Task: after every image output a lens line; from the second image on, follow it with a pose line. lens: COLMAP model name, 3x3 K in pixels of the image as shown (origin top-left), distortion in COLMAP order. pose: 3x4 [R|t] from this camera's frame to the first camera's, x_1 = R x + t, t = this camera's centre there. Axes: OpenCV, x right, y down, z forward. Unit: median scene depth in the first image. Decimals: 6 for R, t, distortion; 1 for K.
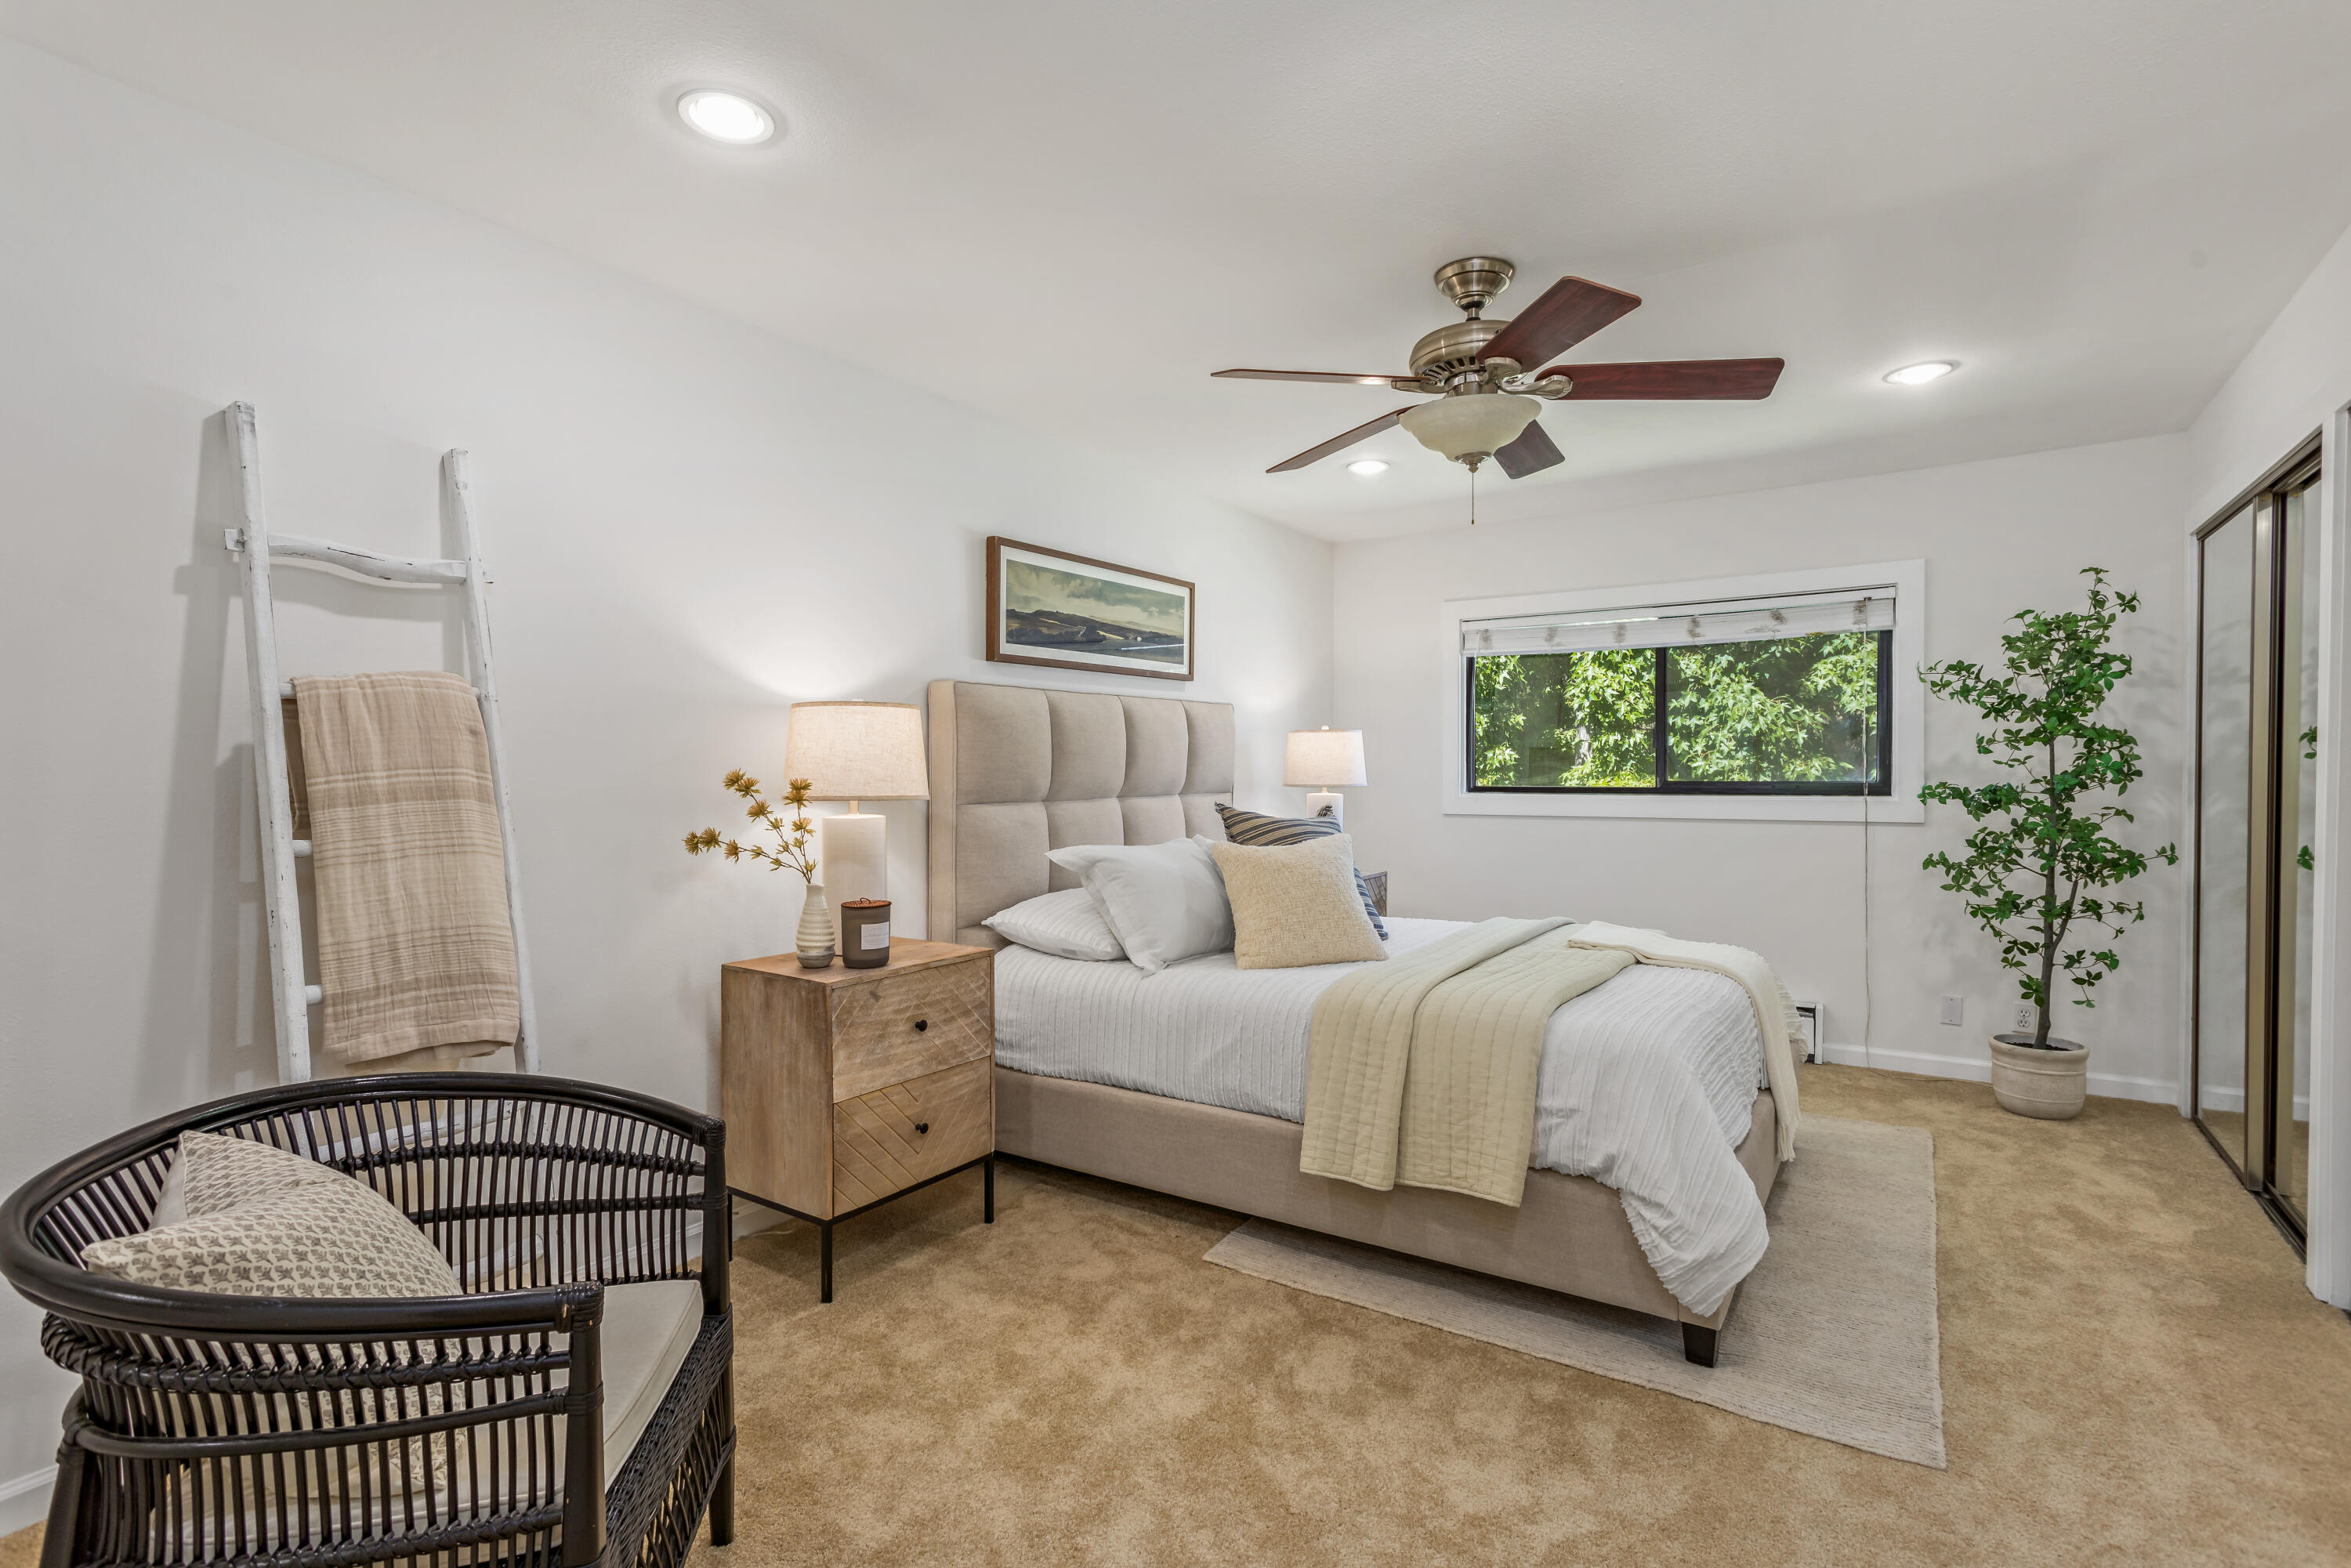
lens RADIAL K [[1127.6, 0, 1174.7], [0, 1127.6, 764.3], [0, 0, 1]] dist [-0.000832, 0.000039]
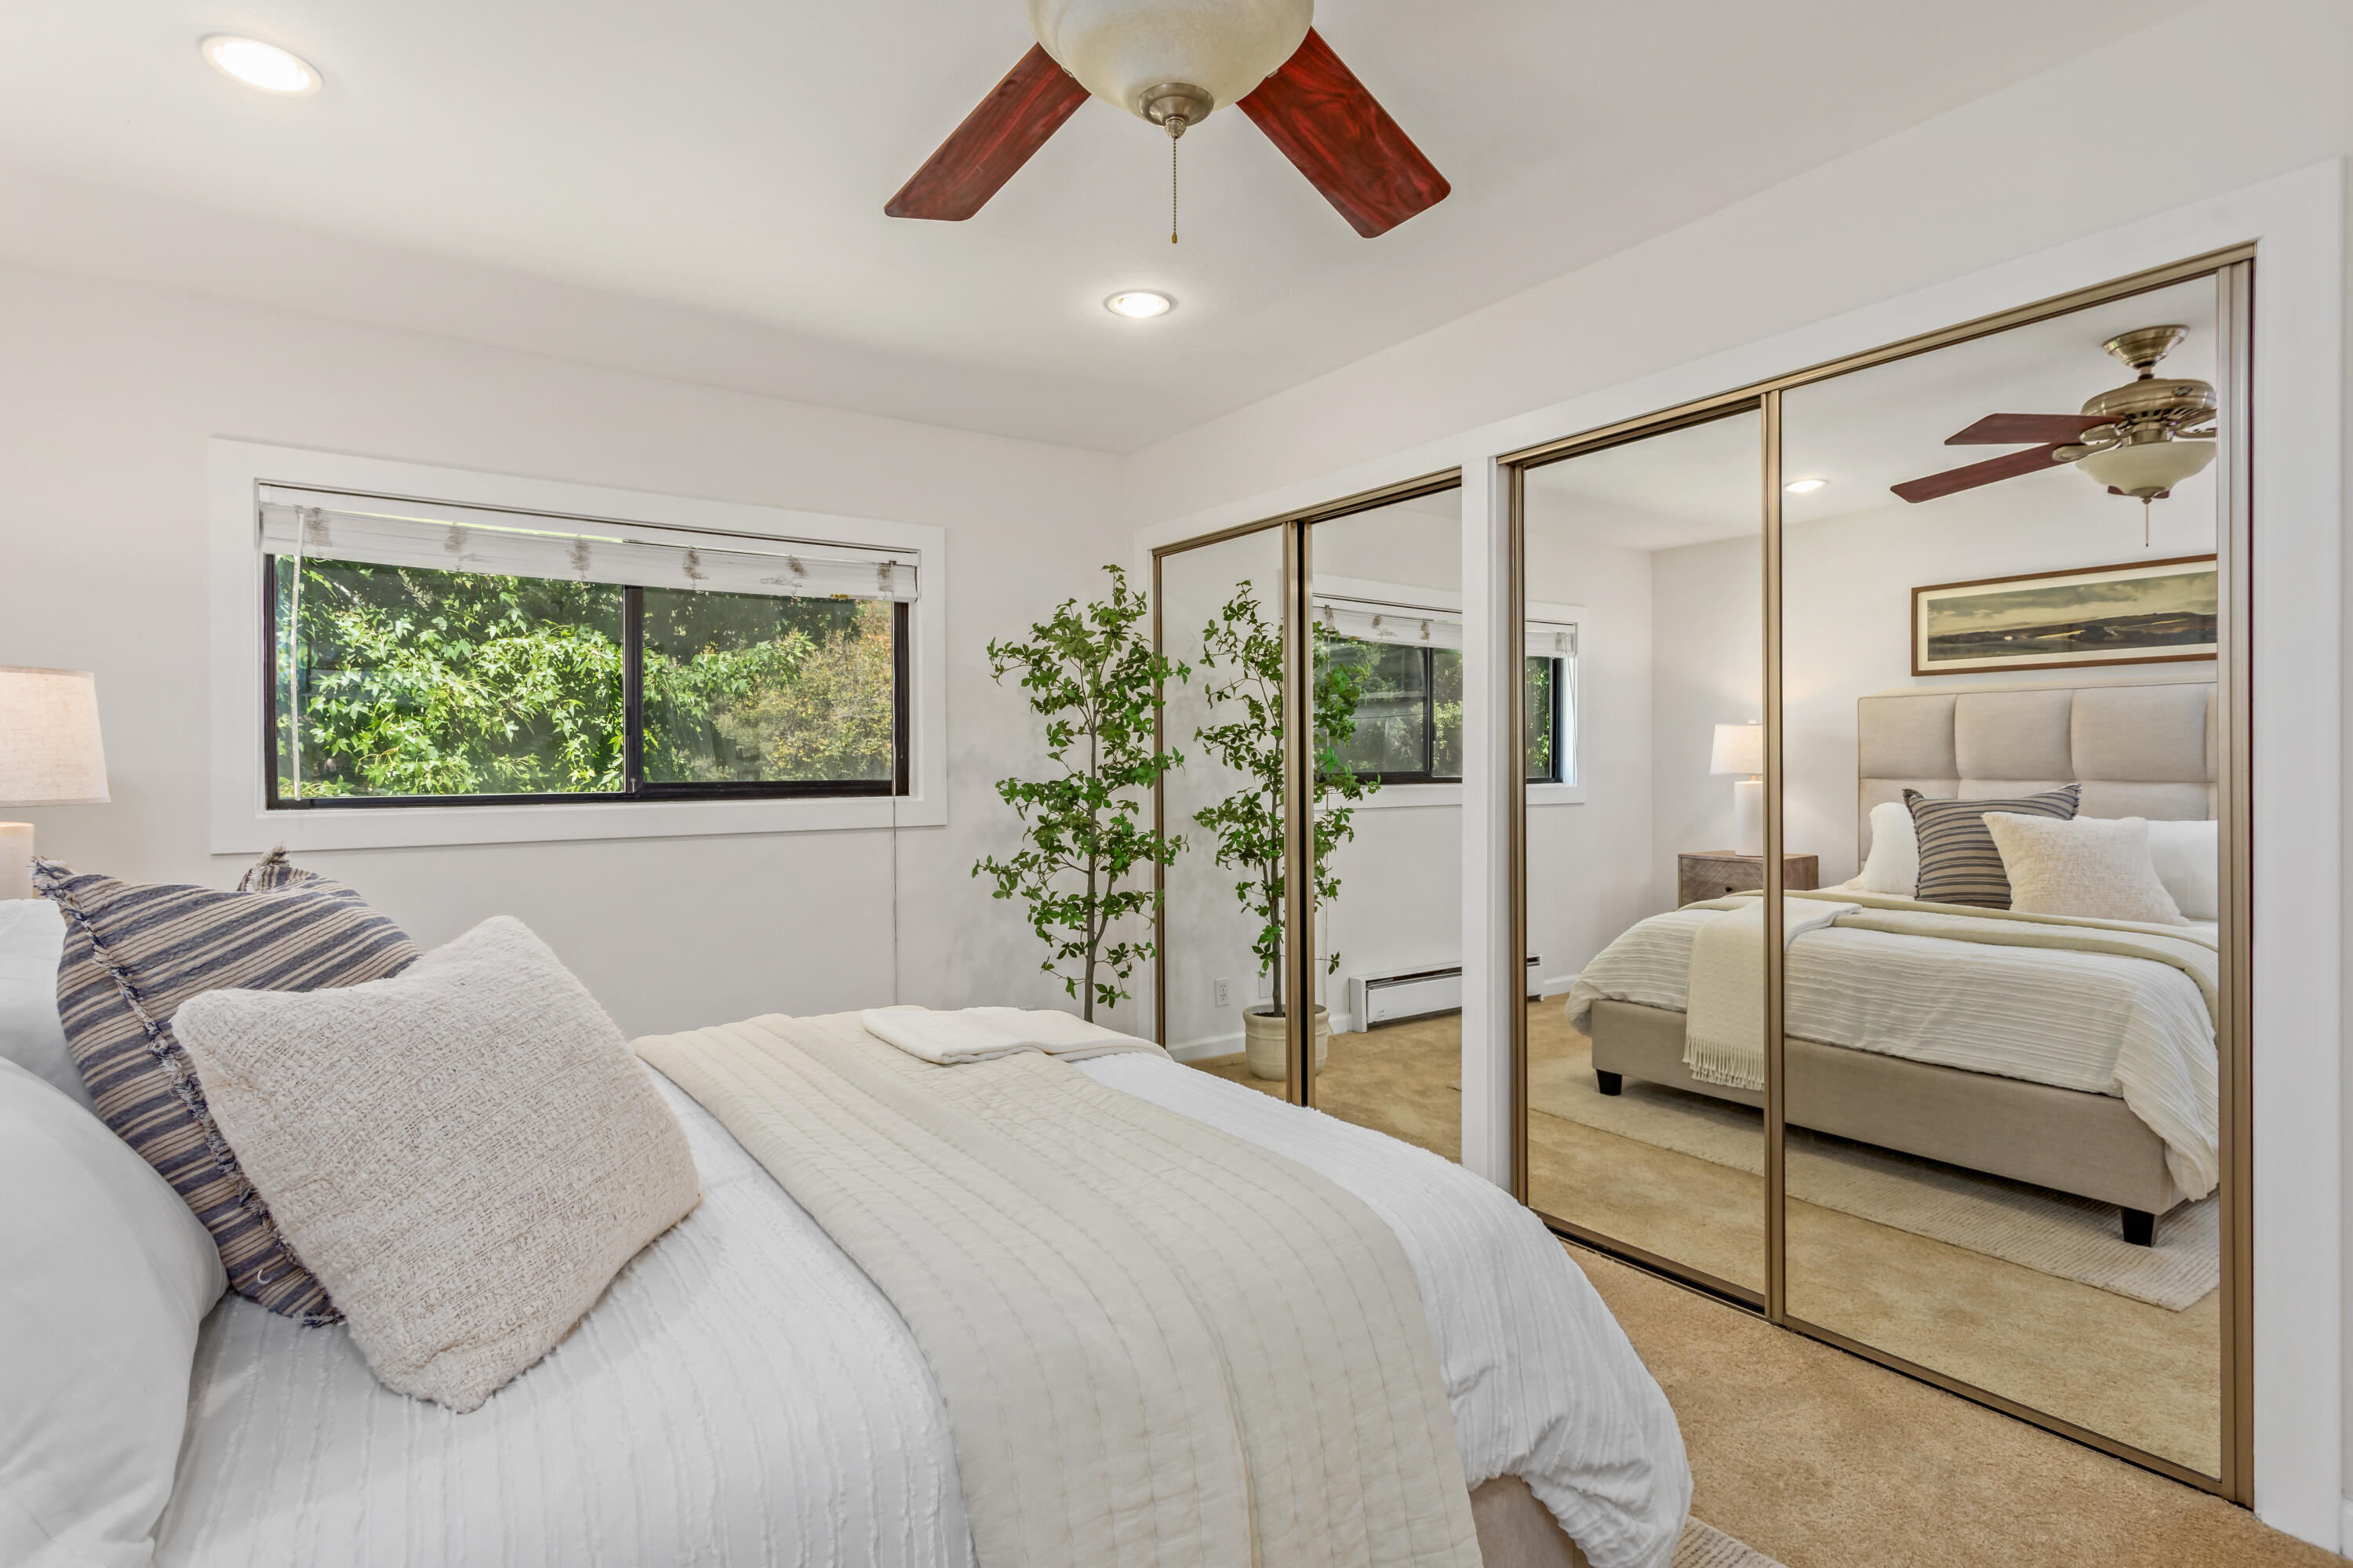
lens RADIAL K [[1156.0, 0, 1176.5], [0, 1156.0, 784.0], [0, 0, 1]] dist [0.011581, 0.000496]
pose [[0.366836, -0.013965, 0.930181, -0.113910], [0.001552, 0.999895, 0.014399, 0.006499], [-0.930284, -0.003839, 0.366820, 0.483837]]
